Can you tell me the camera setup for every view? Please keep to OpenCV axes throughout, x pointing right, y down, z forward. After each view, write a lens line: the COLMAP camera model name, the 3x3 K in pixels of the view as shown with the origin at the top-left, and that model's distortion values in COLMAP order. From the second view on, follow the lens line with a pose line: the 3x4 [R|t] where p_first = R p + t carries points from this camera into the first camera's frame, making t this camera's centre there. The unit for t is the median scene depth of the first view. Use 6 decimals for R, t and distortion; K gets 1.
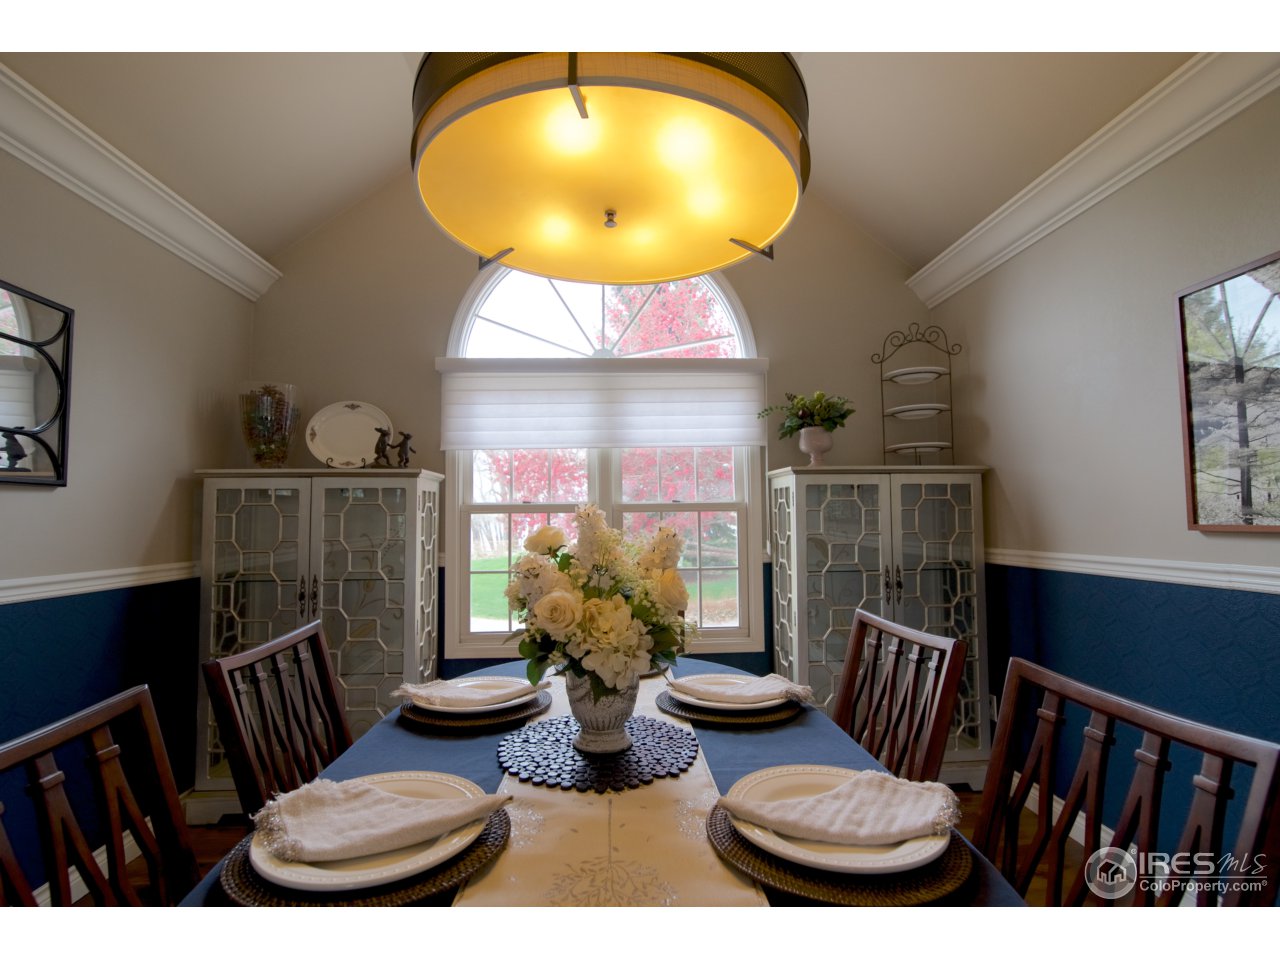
lens RADIAL K [[766.0, 0, 640.0], [0, 766.0, 480.0], [0, 0, 1]] dist [-0.085315, 0.000087]
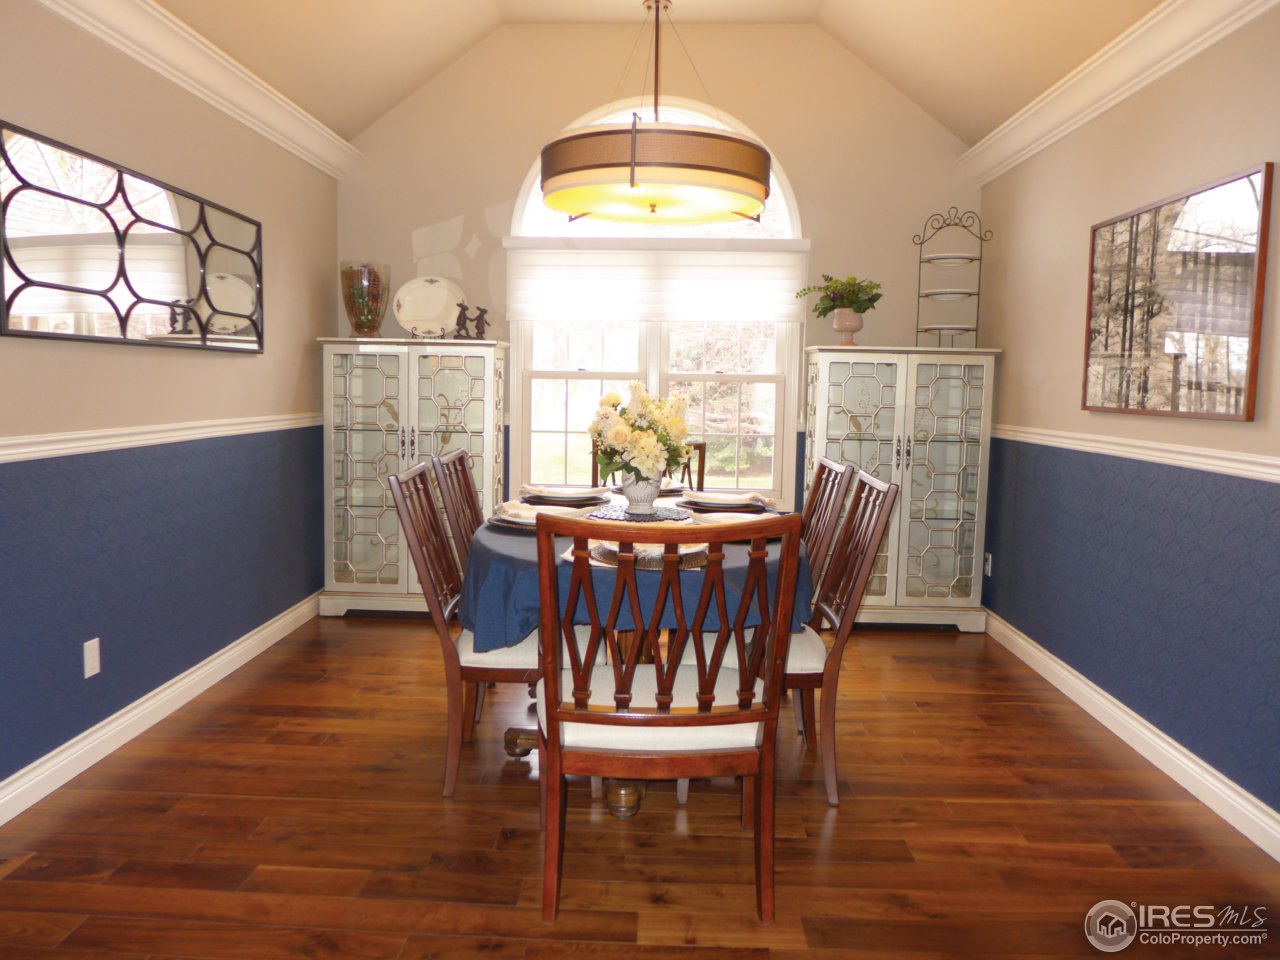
lens RADIAL K [[1005.3, 0, 640.0], [0, 1005.3, 480.0], [0, 0, 1]] dist [0.059271, 0.002154]
pose [[0.997325, 0.035441, -0.063935, 0.039504], [-0.025850, 0.989087, 0.145046, -0.031034], [0.068378, -0.143005, 0.987357, -0.533594]]
